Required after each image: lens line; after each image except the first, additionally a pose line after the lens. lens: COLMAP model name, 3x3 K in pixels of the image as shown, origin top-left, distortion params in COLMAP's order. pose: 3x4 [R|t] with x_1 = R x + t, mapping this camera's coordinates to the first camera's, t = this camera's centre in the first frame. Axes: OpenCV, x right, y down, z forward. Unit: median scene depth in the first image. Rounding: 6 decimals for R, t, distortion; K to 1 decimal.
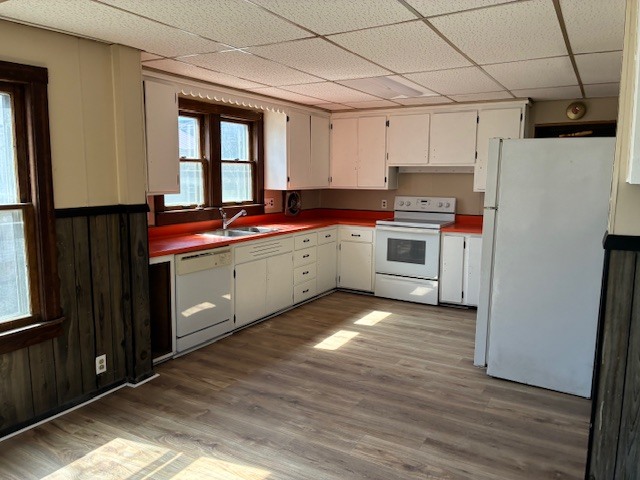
lens RADIAL K [[479.1, 0, 320.0], [0, 479.1, 240.0], [0, 0, 1]] dist [0.068930, -0.104431]
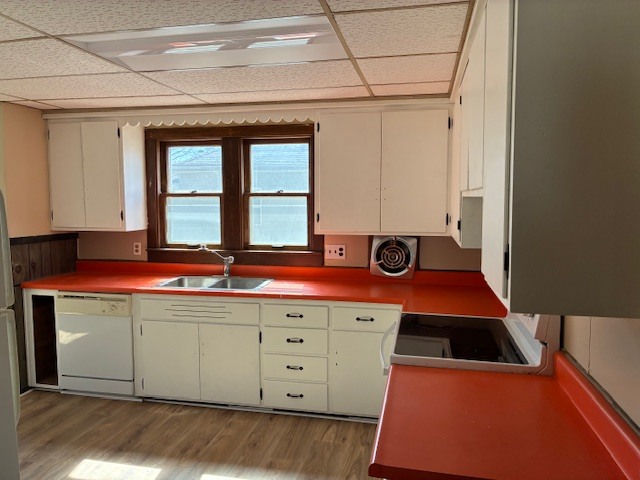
lens RADIAL K [[479.1, 0, 320.0], [0, 479.1, 240.0], [0, 0, 1]] dist [0.068930, -0.104431]
pose [[0.315000, 0.069226, -0.946564, 0.647732], [-0.123927, 0.991798, 0.031294, -0.137315], [0.940966, 0.107447, 0.320995, 0.933114]]
